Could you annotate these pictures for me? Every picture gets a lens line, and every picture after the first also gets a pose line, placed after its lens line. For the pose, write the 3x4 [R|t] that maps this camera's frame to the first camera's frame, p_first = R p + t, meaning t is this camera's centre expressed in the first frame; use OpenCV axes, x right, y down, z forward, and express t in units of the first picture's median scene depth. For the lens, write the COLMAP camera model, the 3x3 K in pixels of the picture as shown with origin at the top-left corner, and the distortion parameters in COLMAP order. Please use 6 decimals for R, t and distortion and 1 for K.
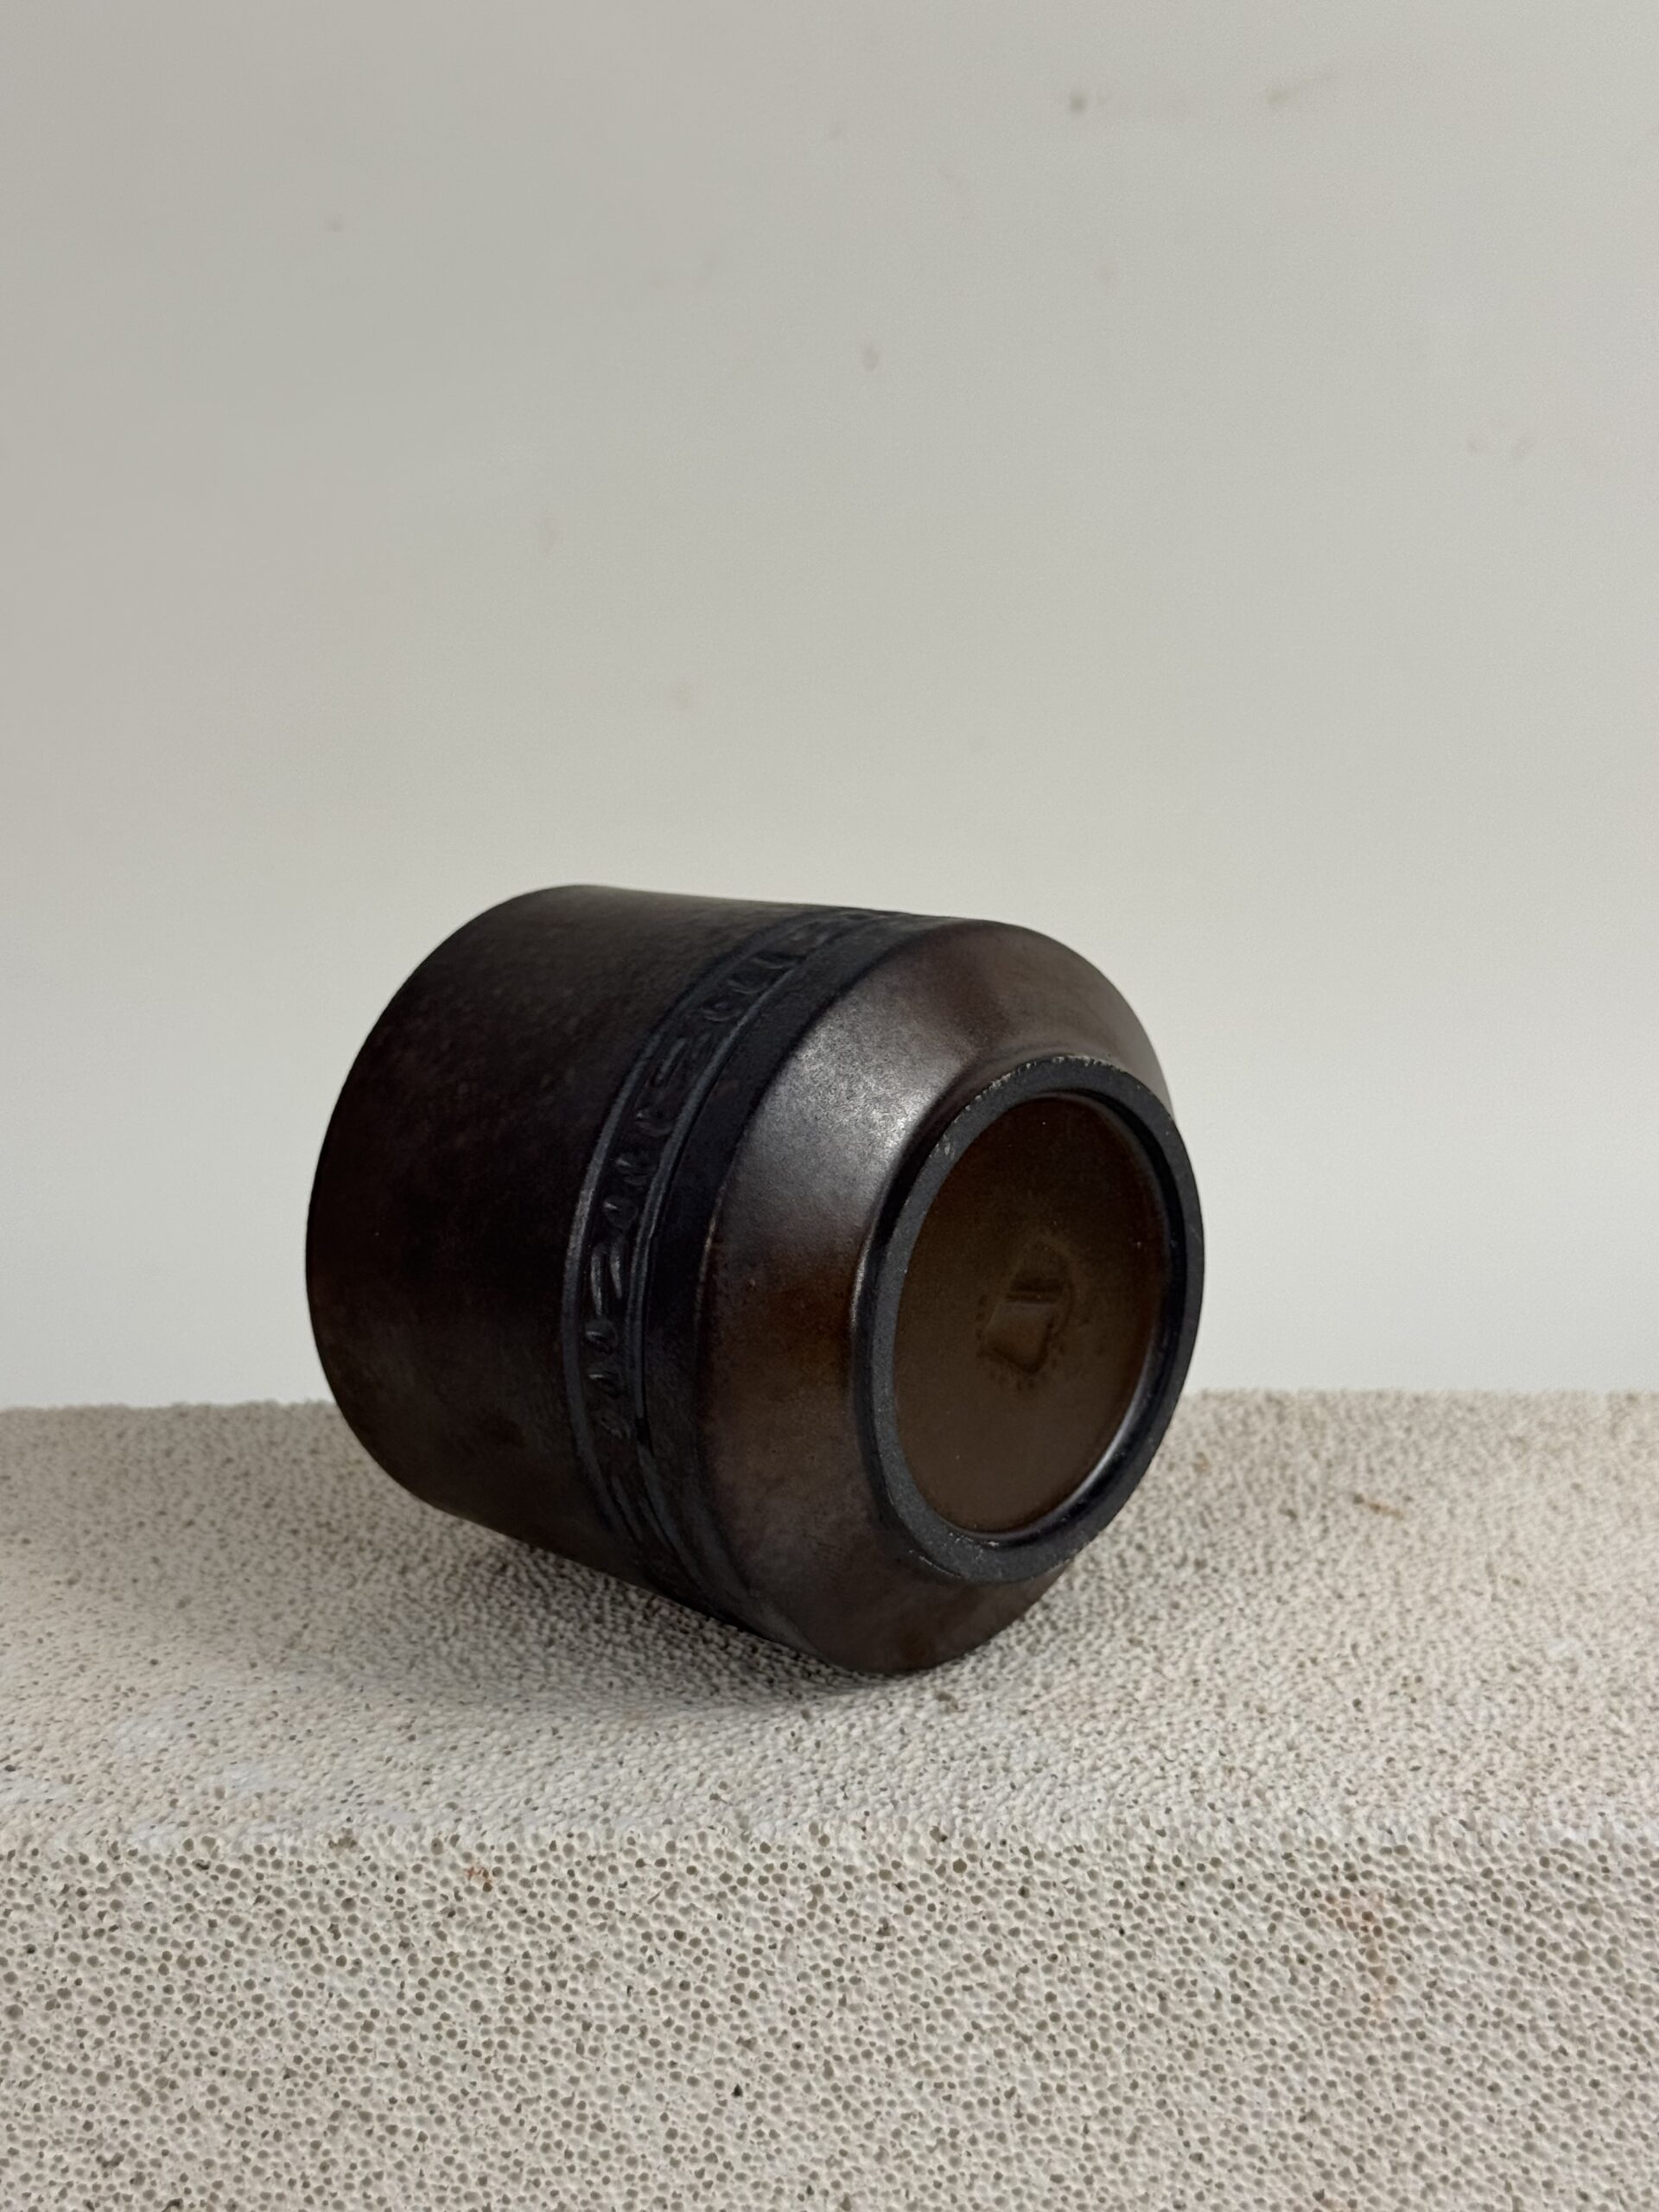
lens RADIAL K [[3285.1, 0, 841.9], [0, 3285.1, 1083.7], [0, 0, 1]] dist [0.053759, 0.000000]
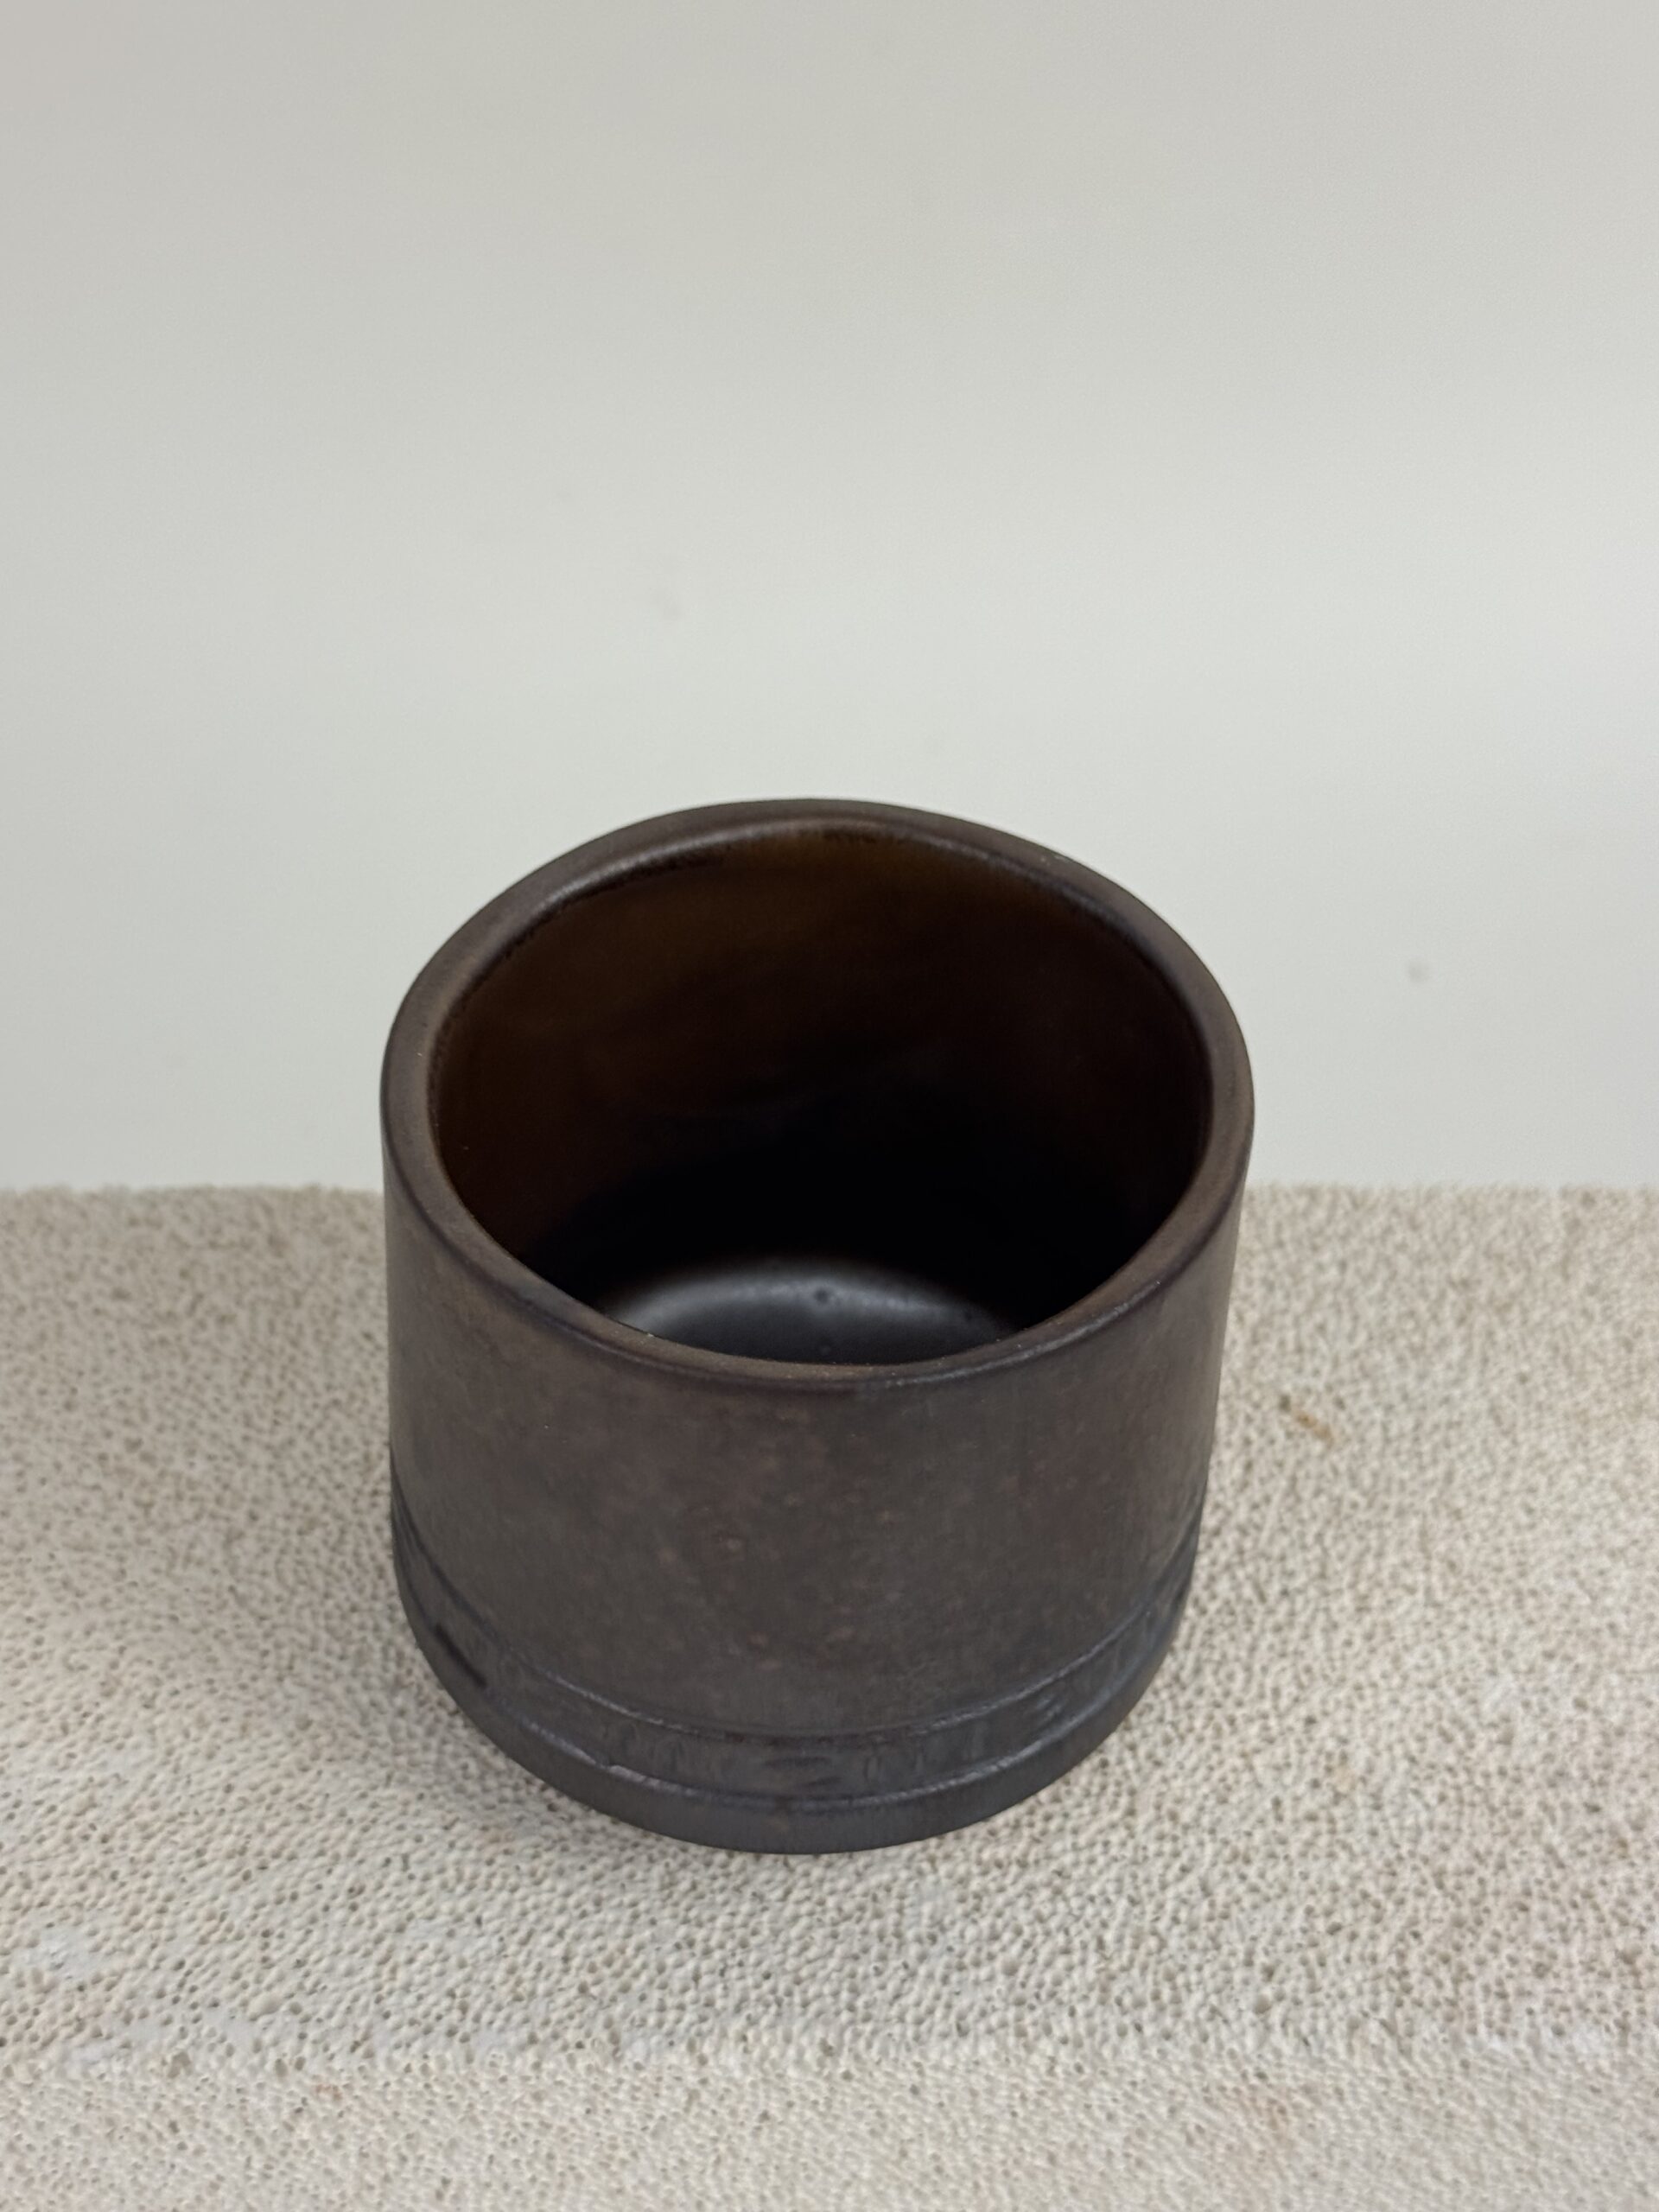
lens RADIAL K [[3258.8, 0, 850.1], [0, 3258.8, 1041.0], [0, 0, 1]] dist [0.041749, 0.000000]
pose [[0.998025, 0.012614, 0.061534, -0.023864], [-0.038013, 0.901167, 0.431802, -0.423232], [-0.050006, -0.433288, 0.899867, 0.290873]]
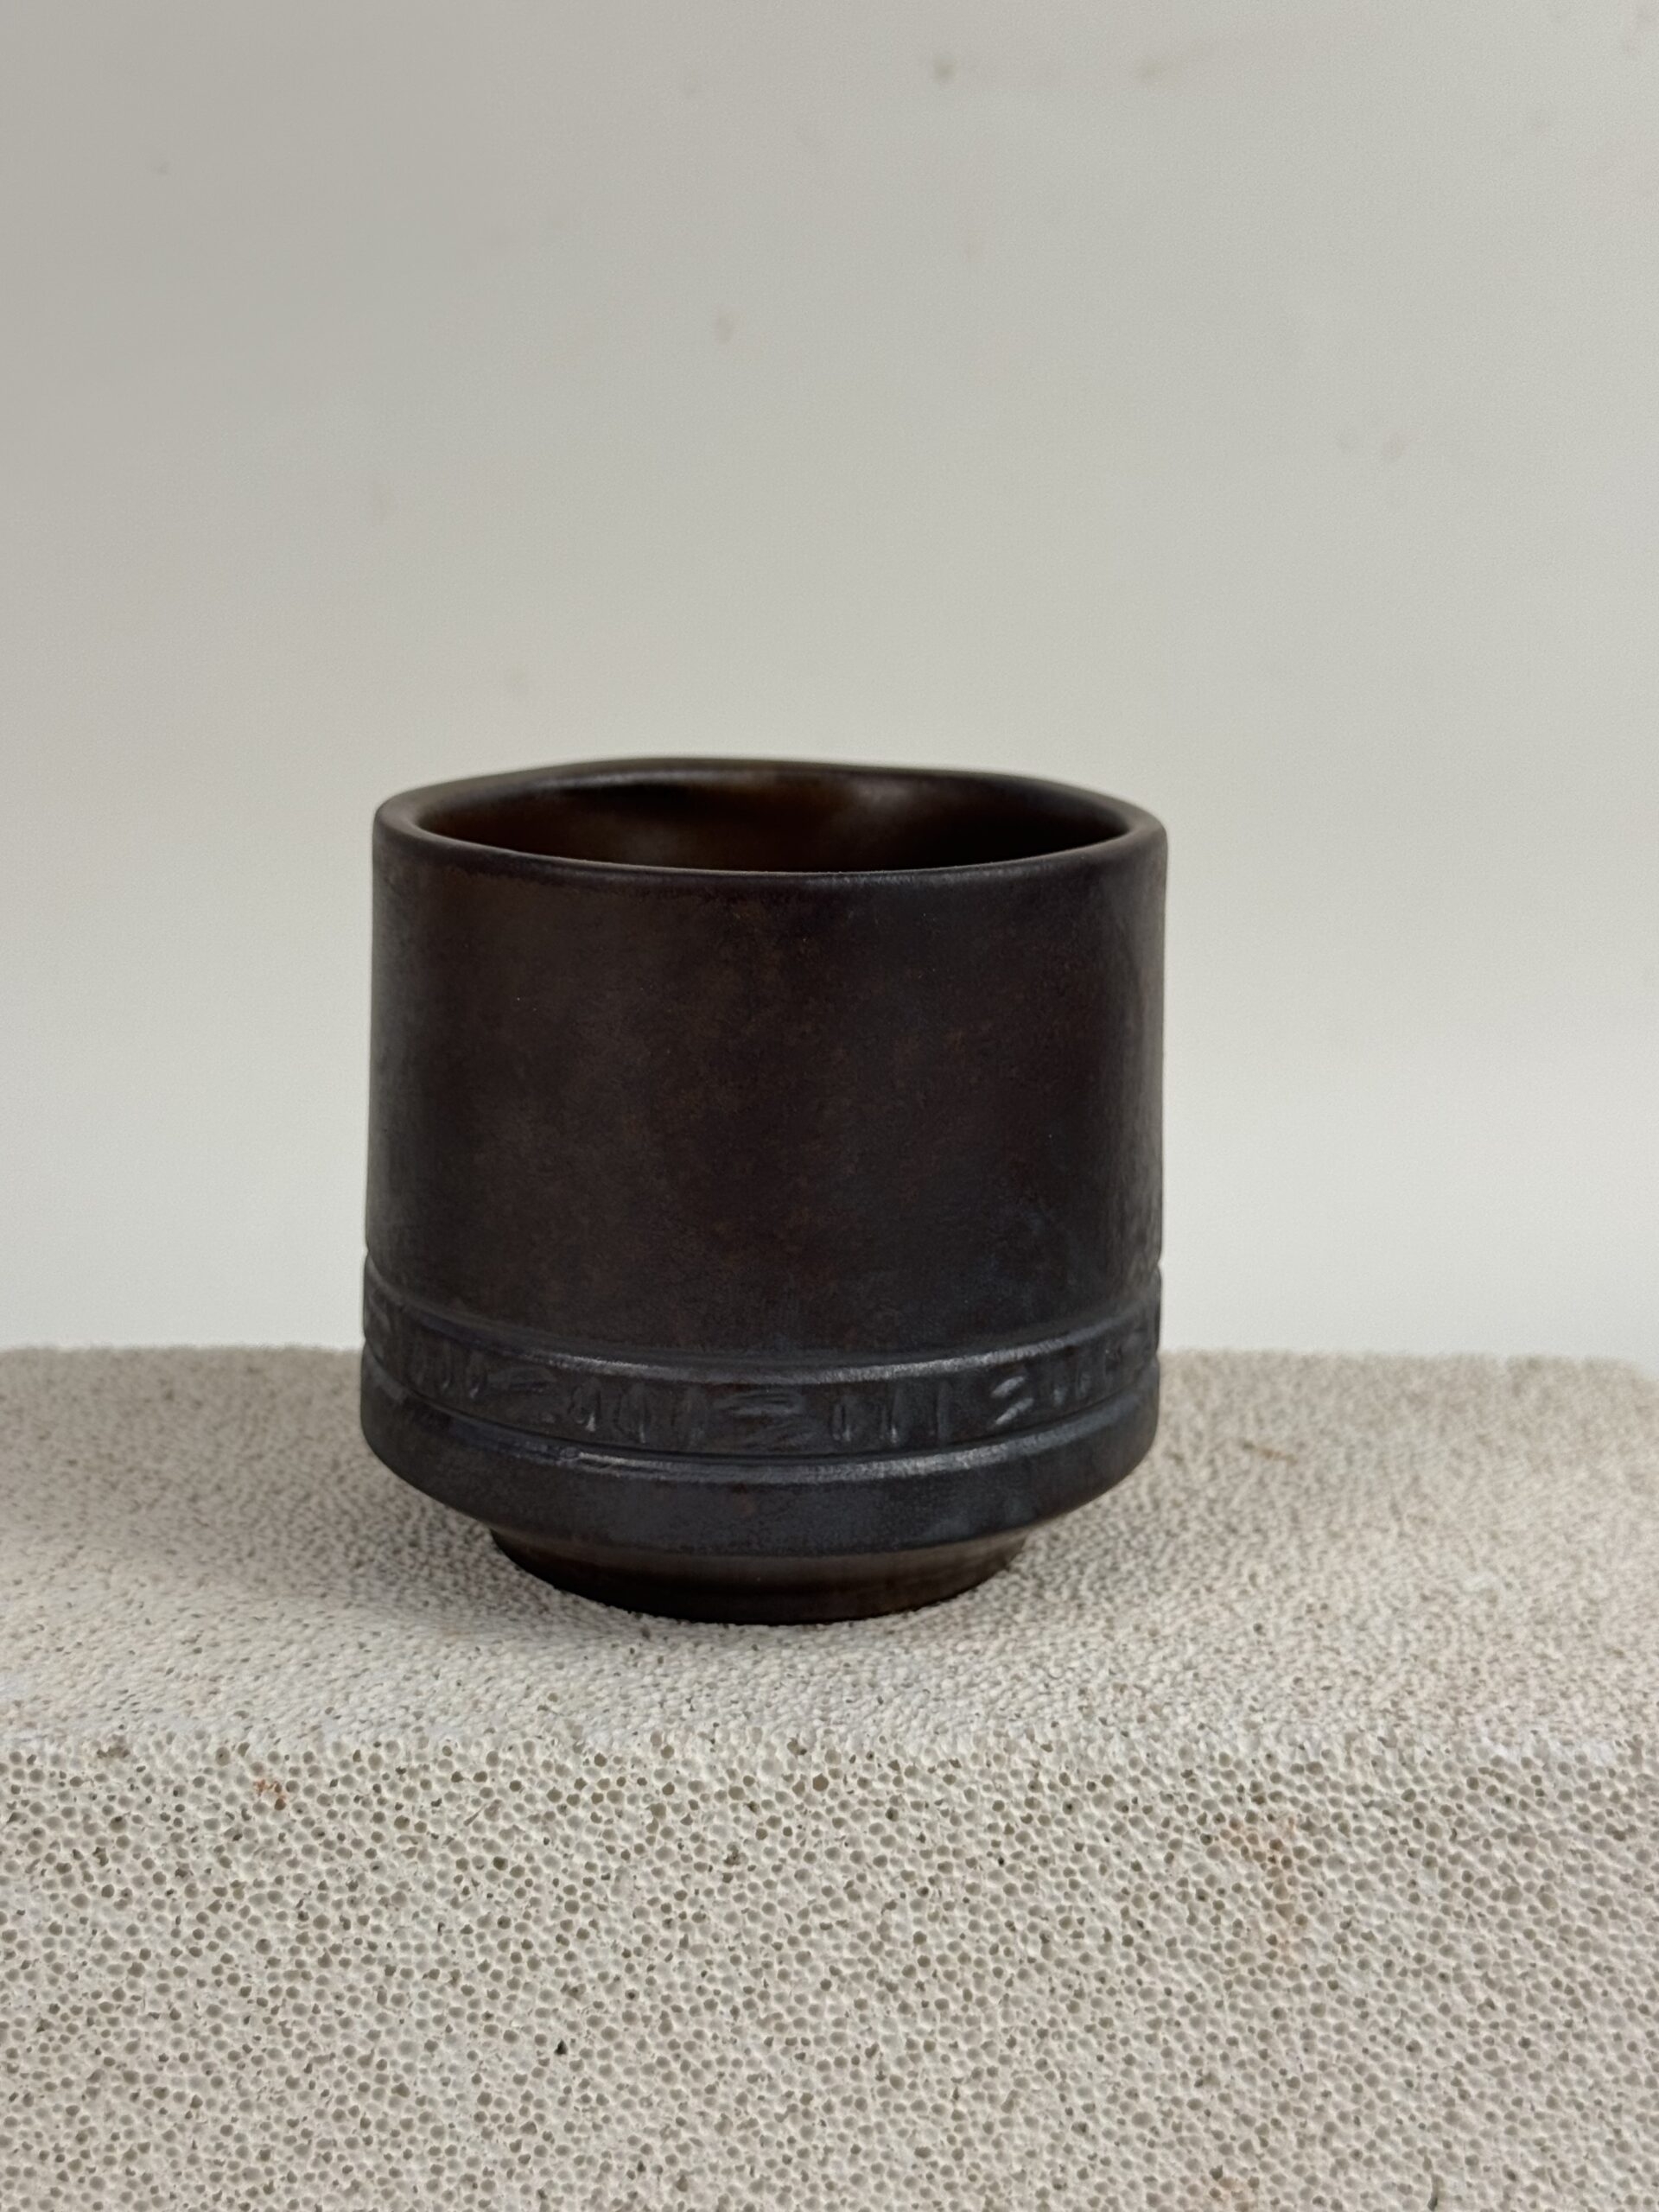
lens RADIAL K [[3285.1, 0, 852.9], [0, 3285.1, 1085.3], [0, 0, 1]] dist [0.053759, 0.000000]
pose [[0.998051, 0.019509, 0.059283, -0.011411], [-0.015357, 0.997450, -0.069701, 0.111306], [-0.060492, 0.068655, 0.995805, 0.106481]]
